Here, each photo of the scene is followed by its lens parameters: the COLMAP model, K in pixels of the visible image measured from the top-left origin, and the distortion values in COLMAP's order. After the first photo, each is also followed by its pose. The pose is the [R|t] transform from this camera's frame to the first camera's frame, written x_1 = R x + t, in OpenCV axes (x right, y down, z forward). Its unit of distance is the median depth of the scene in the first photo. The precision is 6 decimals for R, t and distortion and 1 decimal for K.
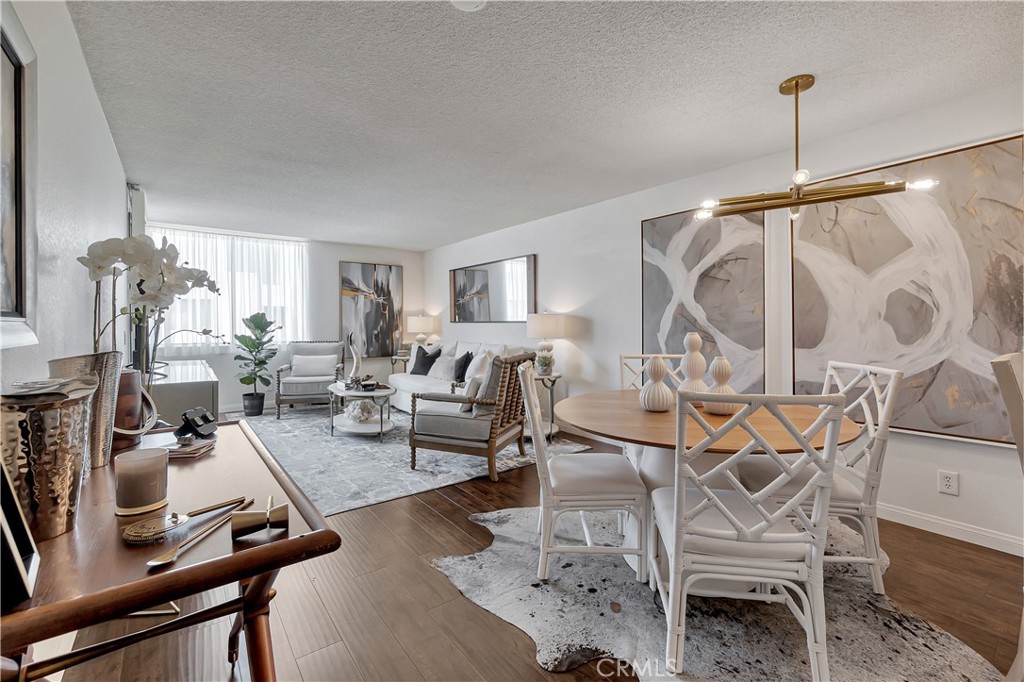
lens RADIAL K [[439.2, 0, 505.5], [0, 439.2, 327.0], [0, 0, 1]] dist [-0.002263, -0.000073]
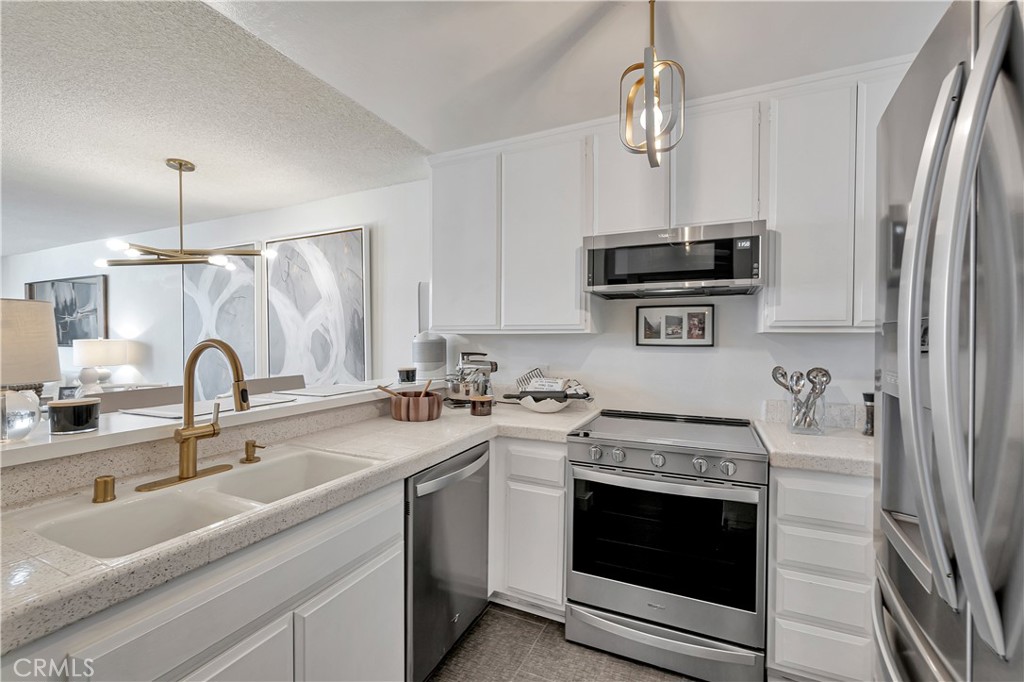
lens RADIAL K [[441.7, 0, 506.5], [0, 441.7, 343.4], [0, 0, 1]] dist [-0.003162, 0.000002]
pose [[0.883689, 0.001055, 0.468074, 0.358439], [-0.002485, 0.999994, 0.002437, -0.022300], [-0.468068, -0.003317, 0.883686, -0.209841]]
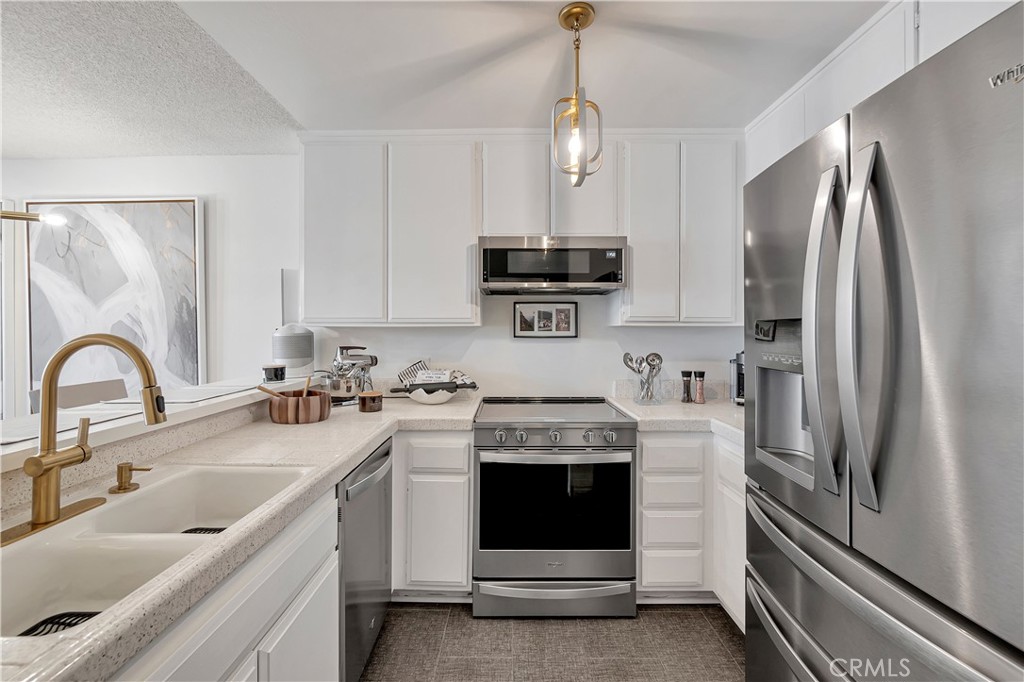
lens RADIAL K [[438.2, 0, 508.9], [0, 438.2, 331.6], [0, 0, 1]] dist [-0.006686, -0.000283]
pose [[0.605342, 0.003100, 0.795959, 0.290864], [0.004887, 0.999959, -0.007612, -0.022213], [-0.795950, 0.008498, 0.605302, -0.170468]]
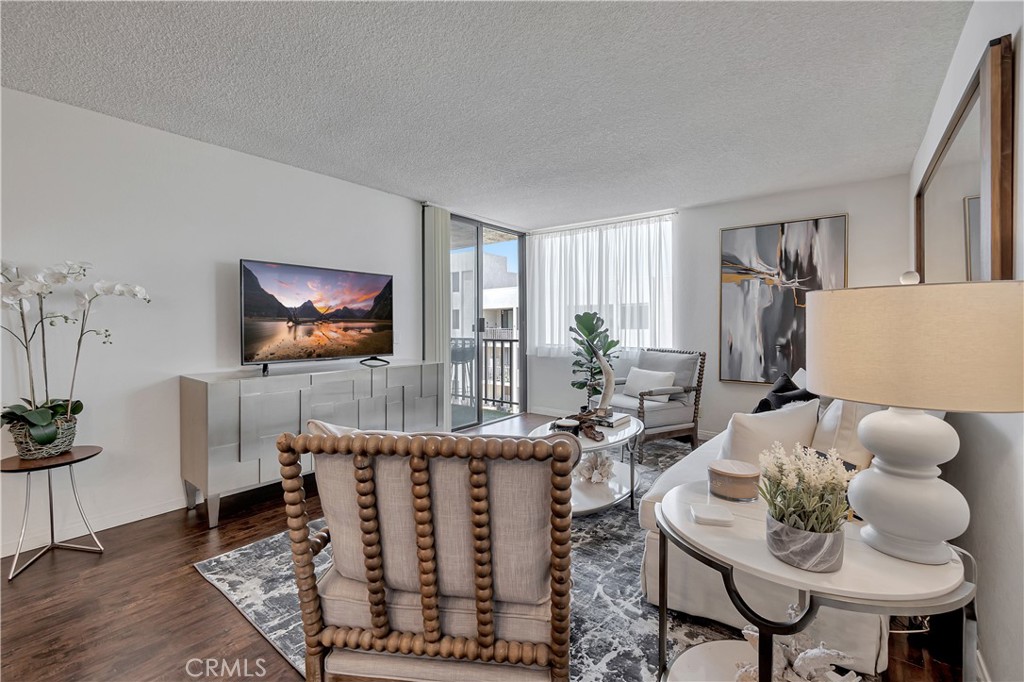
lens RADIAL K [[443.4, 0, 507.8], [0, 443.4, 329.2], [0, 0, 1]] dist [0.000793, 0.000187]
pose [[0.257816, 0.013723, -0.966097, 0.219652], [-0.008521, 0.999893, 0.011929, -0.009041], [0.966156, 0.005156, 0.257905, 0.628943]]
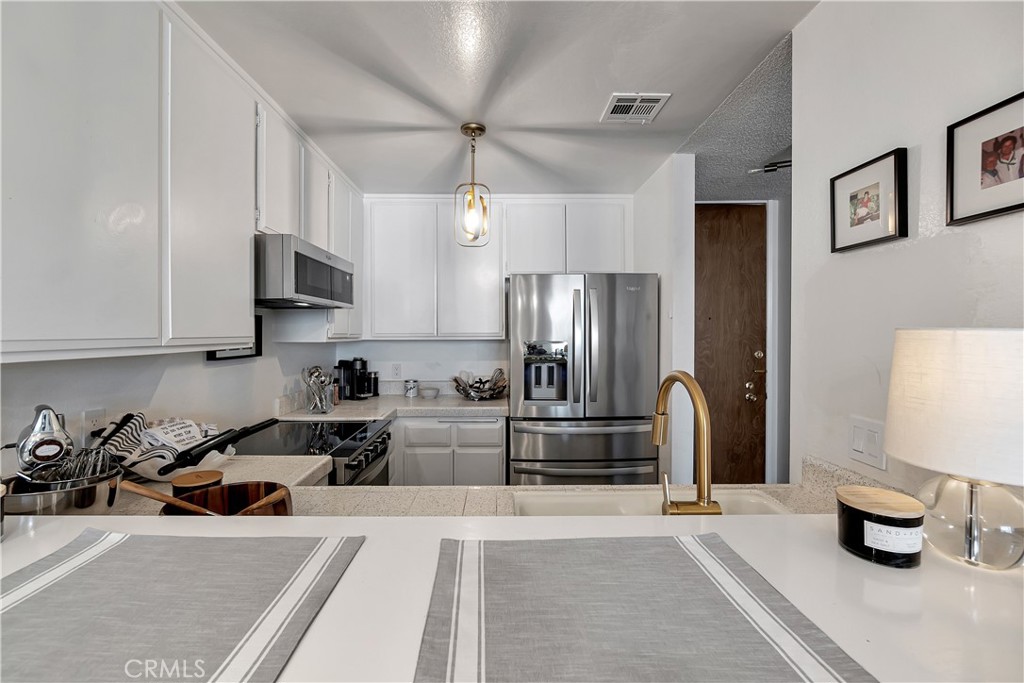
lens RADIAL K [[454.7, 0, 506.2], [0, 454.7, 334.9], [0, 0, 1]] dist [-0.001452, -0.000255]
pose [[-0.811793, 0.000282, 0.583945, 0.274385], [0.009760, 0.999867, 0.013087, -0.043275], [-0.583864, 0.016323, -0.811688, 0.265517]]
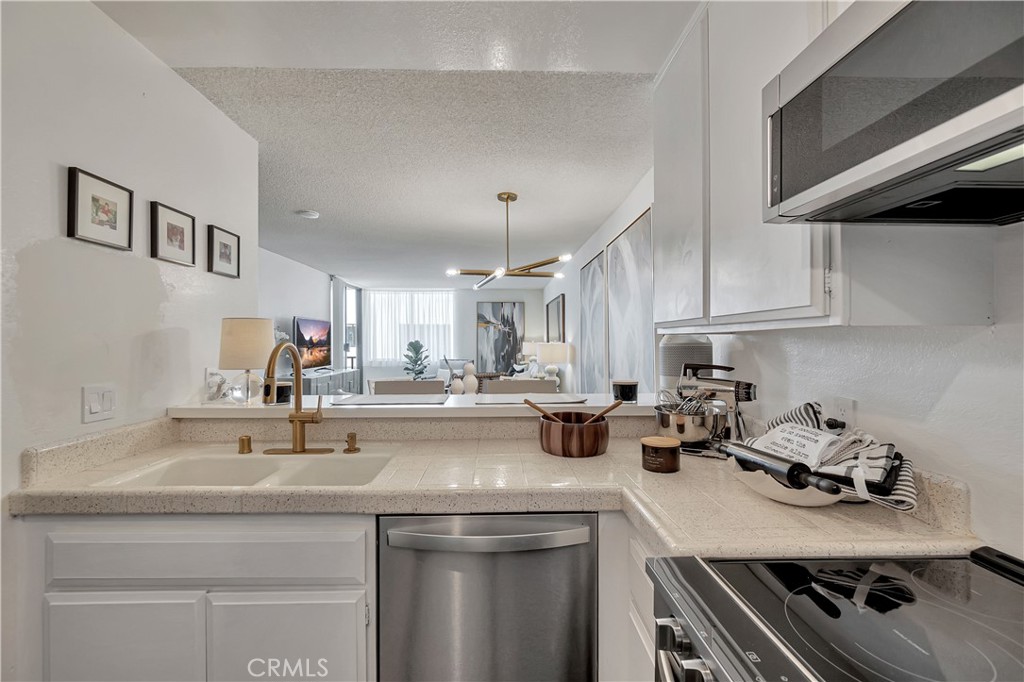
lens RADIAL K [[440.0, 0, 509.4], [0, 440.0, 339.1], [0, 0, 1]] dist [-0.004075, -0.000523]
pose [[0.814928, 0.000493, -0.579562, 0.610962], [-0.008102, 0.999912, -0.010542, -0.023559], [0.579505, 0.013287, 0.814860, -0.079944]]
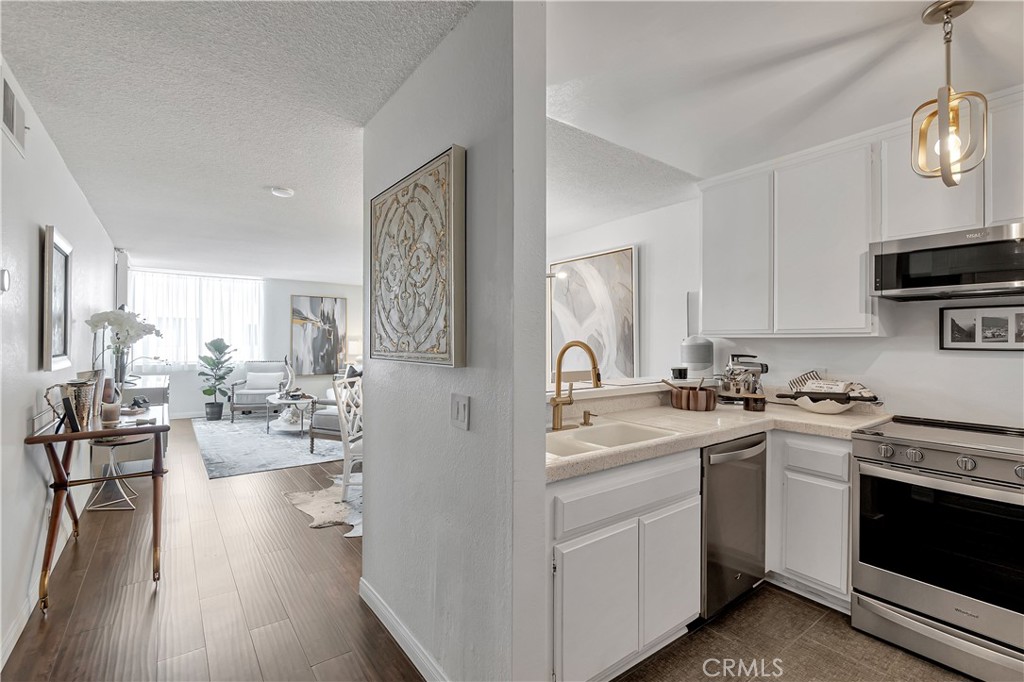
lens RADIAL K [[456.5, 0, 509.9], [0, 456.5, 338.5], [0, 0, 1]] dist [-0.001368, 0.000771]
pose [[0.999957, 0.009035, -0.001906, 0.276816], [-0.009063, 0.999841, -0.015357, -0.019483], [0.001767, 0.015374, 0.999880, -0.309080]]
